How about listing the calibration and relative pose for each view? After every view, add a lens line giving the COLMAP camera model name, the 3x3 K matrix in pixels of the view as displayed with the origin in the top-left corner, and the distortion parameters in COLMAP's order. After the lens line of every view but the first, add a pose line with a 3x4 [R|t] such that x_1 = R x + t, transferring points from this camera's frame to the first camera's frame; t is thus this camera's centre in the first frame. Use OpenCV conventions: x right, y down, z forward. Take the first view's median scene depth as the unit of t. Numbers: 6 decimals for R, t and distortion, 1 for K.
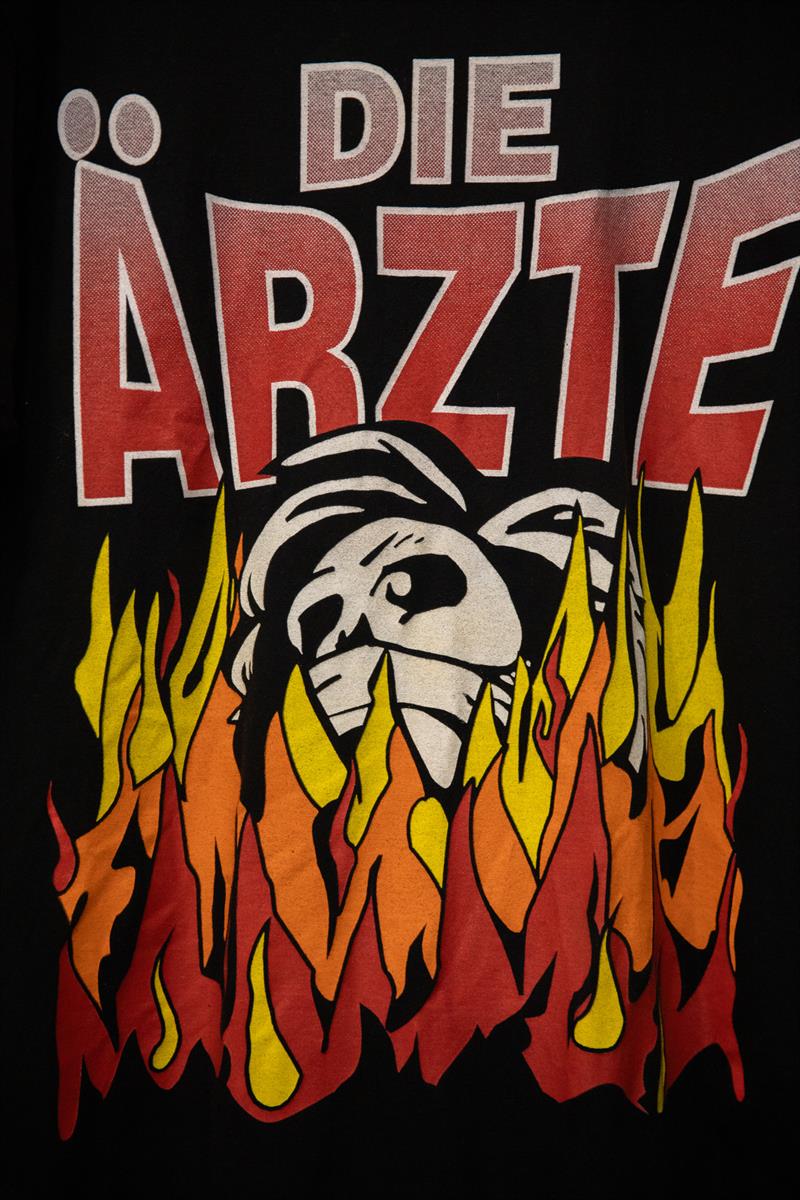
lens RADIAL K [[2319.0, 0, 401.7], [0, 2319.0, 574.3], [0, 0, 1]] dist [0.168500, -0.027456]
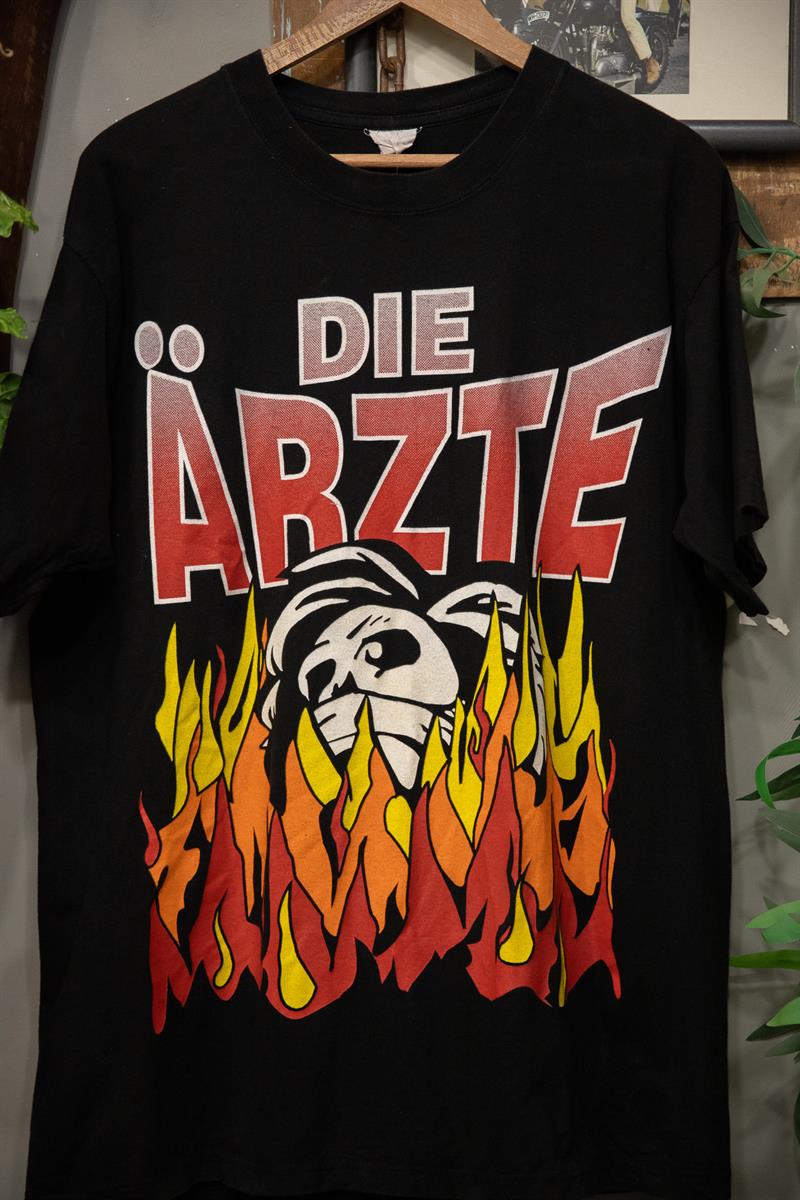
lens RADIAL K [[2293.7, 0, 399.9], [0, 2293.7, 550.3], [0, 0, 1]] dist [0.188751, 0.074168]
pose [[0.999306, -0.029043, -0.023313, 0.050940], [0.028751, 0.999505, -0.012788, -0.039986], [0.023673, 0.012109, 0.999646, -0.449723]]
